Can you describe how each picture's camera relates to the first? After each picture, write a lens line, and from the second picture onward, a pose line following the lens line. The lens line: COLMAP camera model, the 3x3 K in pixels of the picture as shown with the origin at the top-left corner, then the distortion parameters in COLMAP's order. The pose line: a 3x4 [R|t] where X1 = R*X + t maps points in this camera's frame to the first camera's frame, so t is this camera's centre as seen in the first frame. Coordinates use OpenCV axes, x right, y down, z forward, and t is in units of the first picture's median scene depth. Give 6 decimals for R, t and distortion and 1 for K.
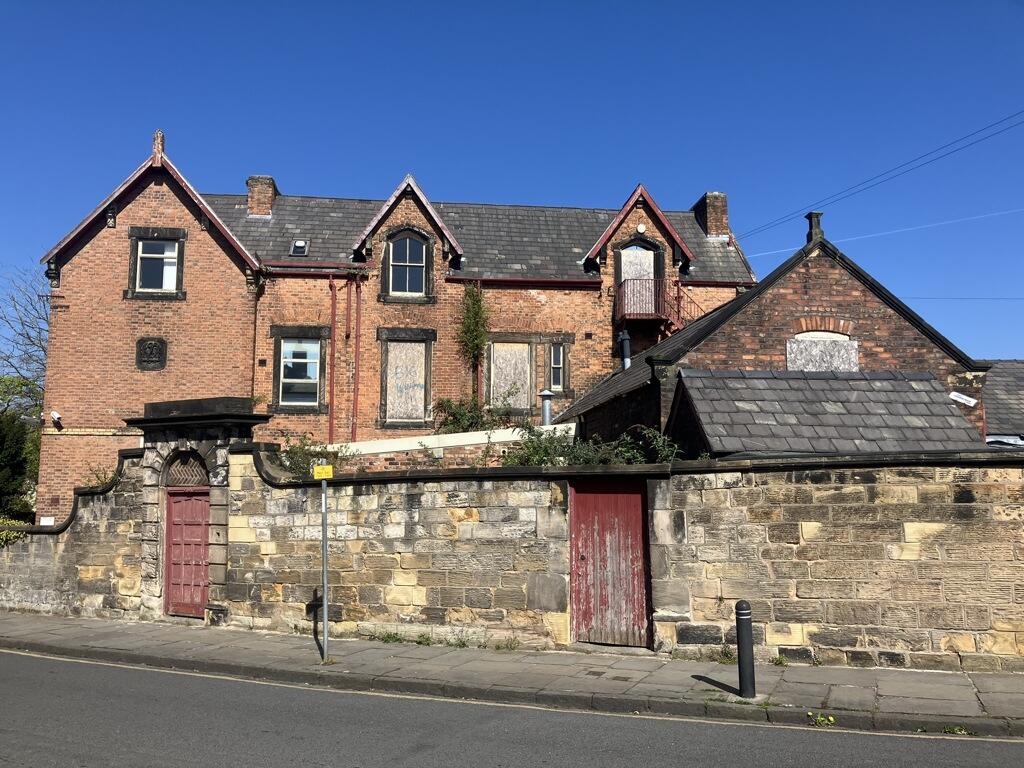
lens RADIAL K [[851.4, 0, 510.2], [0, 851.4, 388.6], [0, 0, 1]] dist [0.051525, -0.011548]
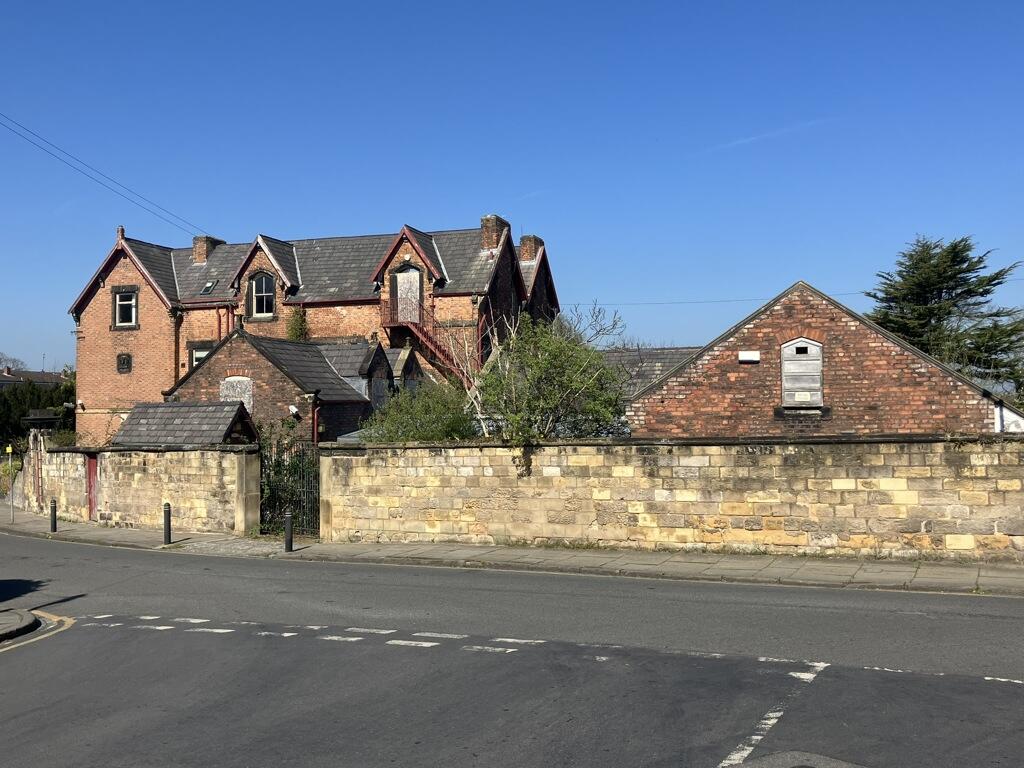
lens RADIAL K [[1021.0, 0, 513.8], [0, 1021.0, 384.6], [0, 0, 1]] dist [-0.009215, 0.000000]
pose [[0.915503, -0.022142, -0.401701, 1.025142], [0.057118, 0.995523, 0.075303, -0.101675], [0.398236, -0.091884, 0.912669, -0.485386]]
